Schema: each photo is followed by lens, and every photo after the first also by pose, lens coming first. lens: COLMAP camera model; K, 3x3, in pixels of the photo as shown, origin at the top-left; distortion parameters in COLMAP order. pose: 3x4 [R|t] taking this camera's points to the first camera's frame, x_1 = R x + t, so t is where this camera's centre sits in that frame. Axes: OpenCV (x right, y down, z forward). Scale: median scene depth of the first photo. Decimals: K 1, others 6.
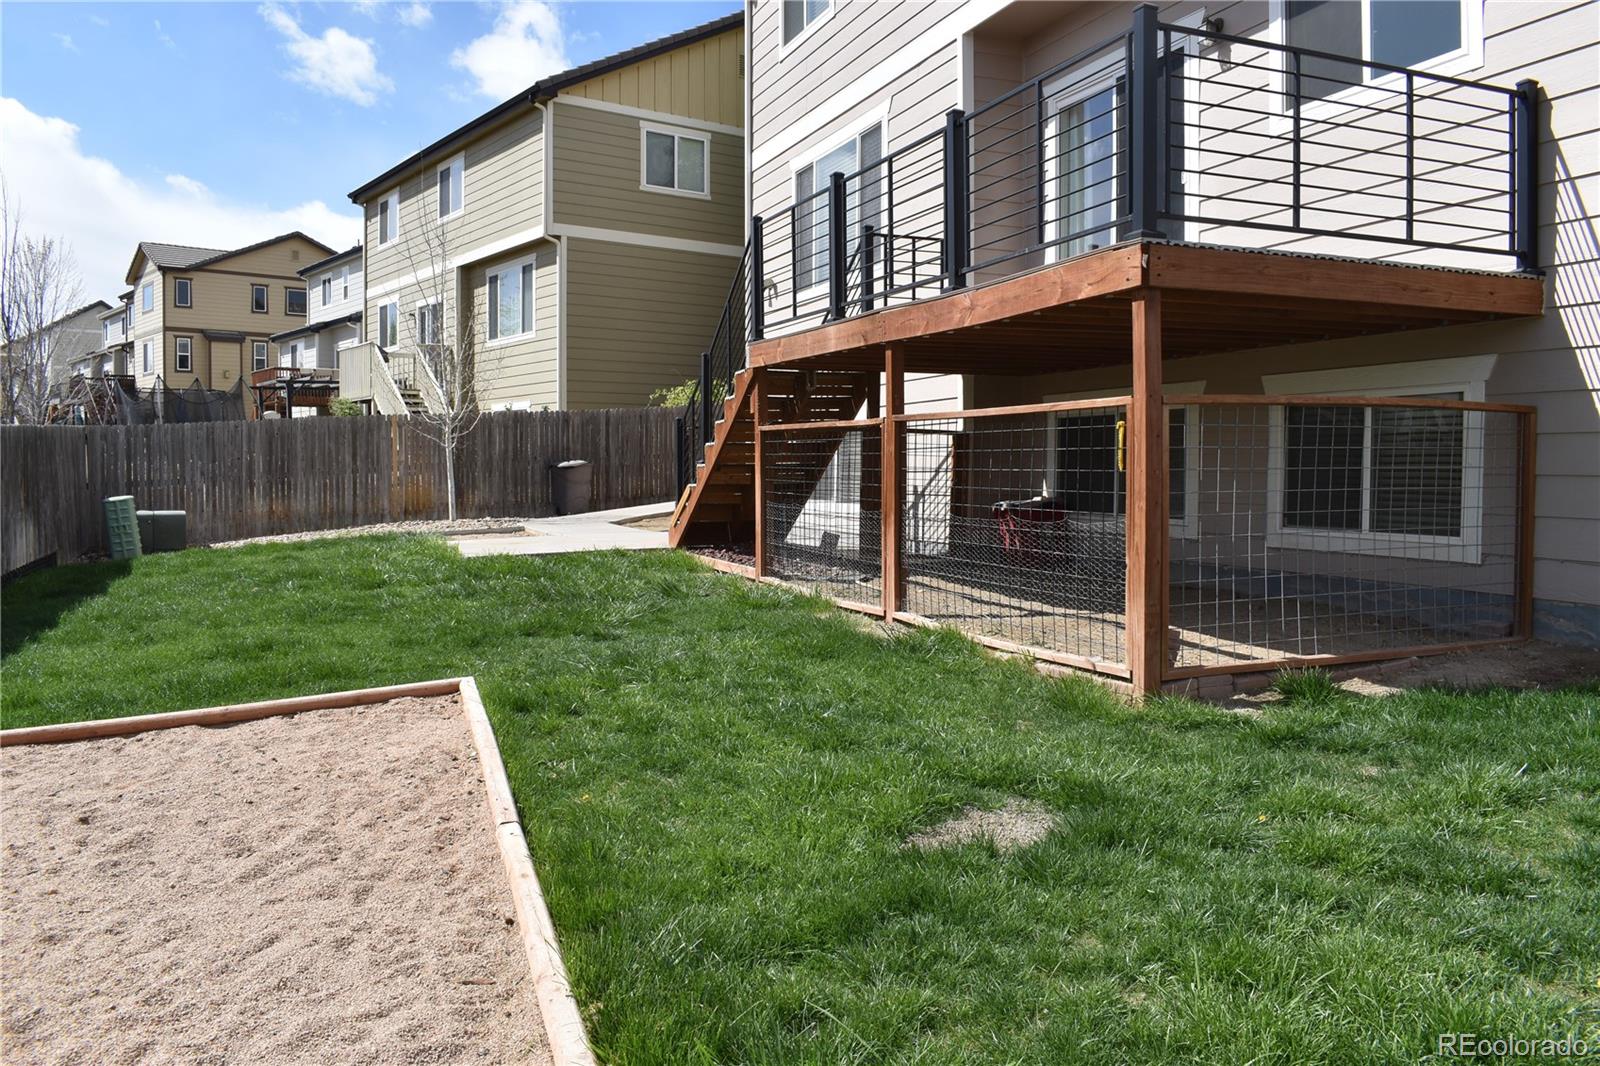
lens RADIAL K [[1252.1, 0, 800.8], [0, 1252.1, 527.4], [0, 0, 1]] dist [-0.095279, 0.009379]
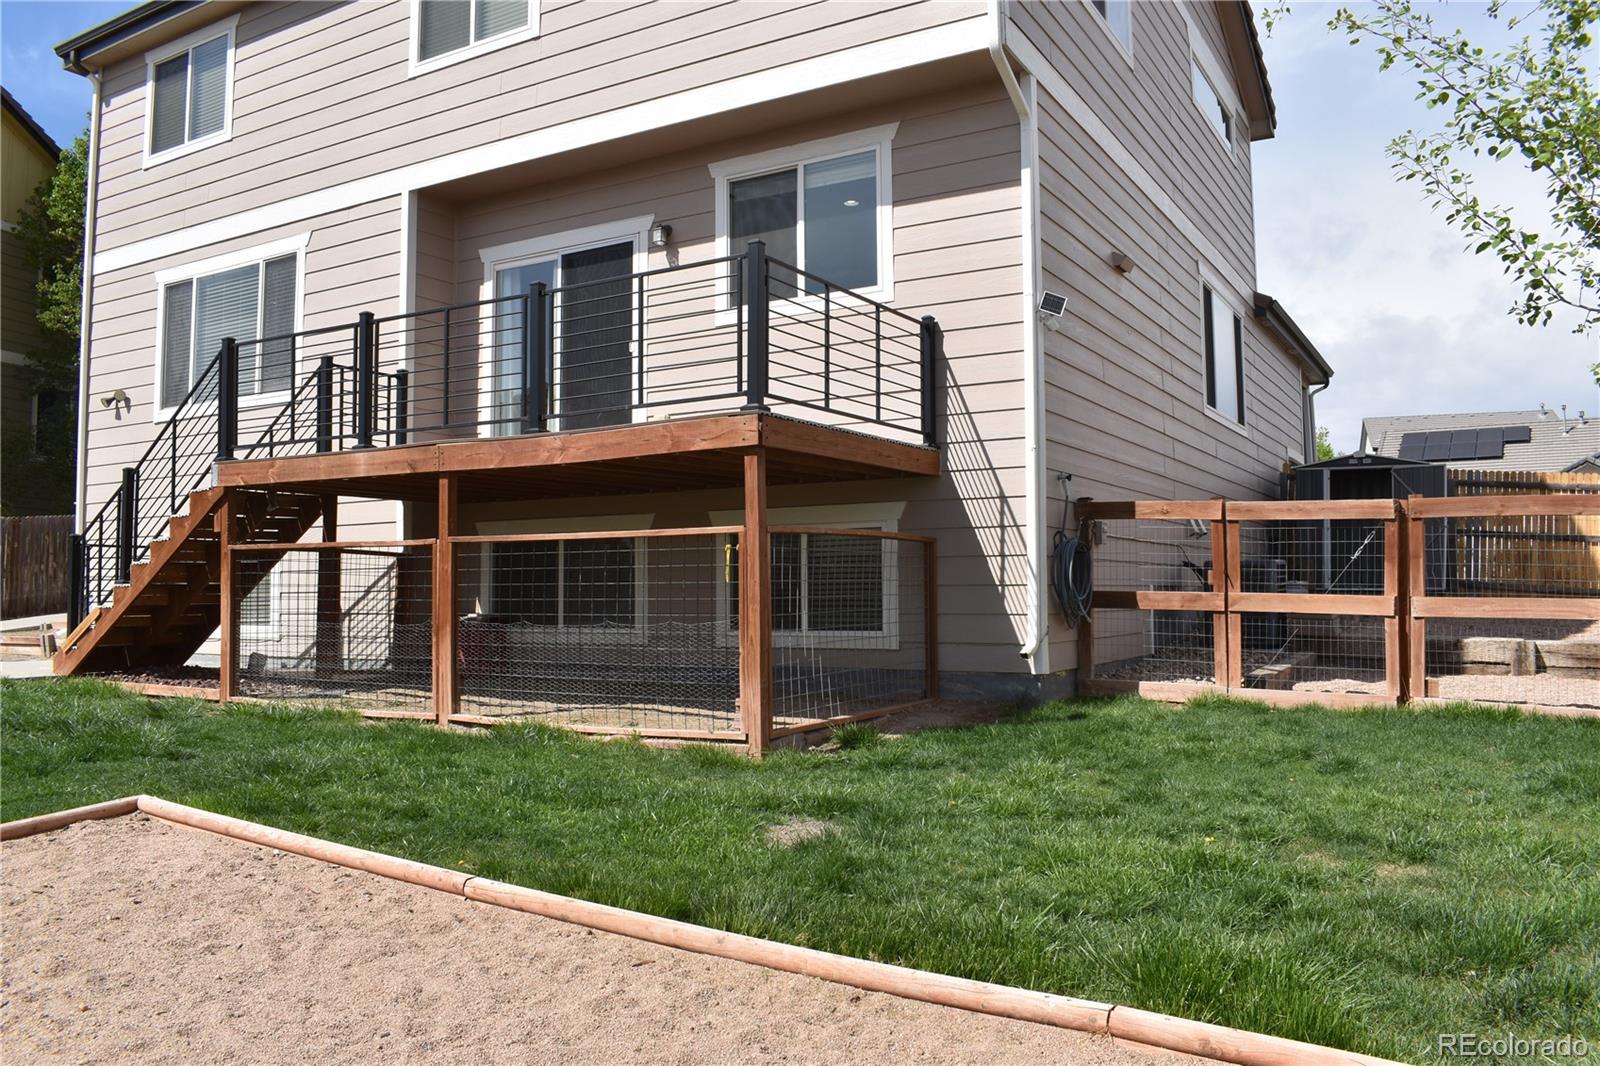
lens RADIAL K [[1252.1, 0, 807.3], [0, 1252.1, 531.0], [0, 0, 1]] dist [-0.095279, 0.009379]
pose [[0.784446, 0.025150, 0.619687, -0.443570], [0.037392, 0.995442, -0.087734, 0.017459], [-0.619068, 0.091994, 0.779930, -0.077533]]
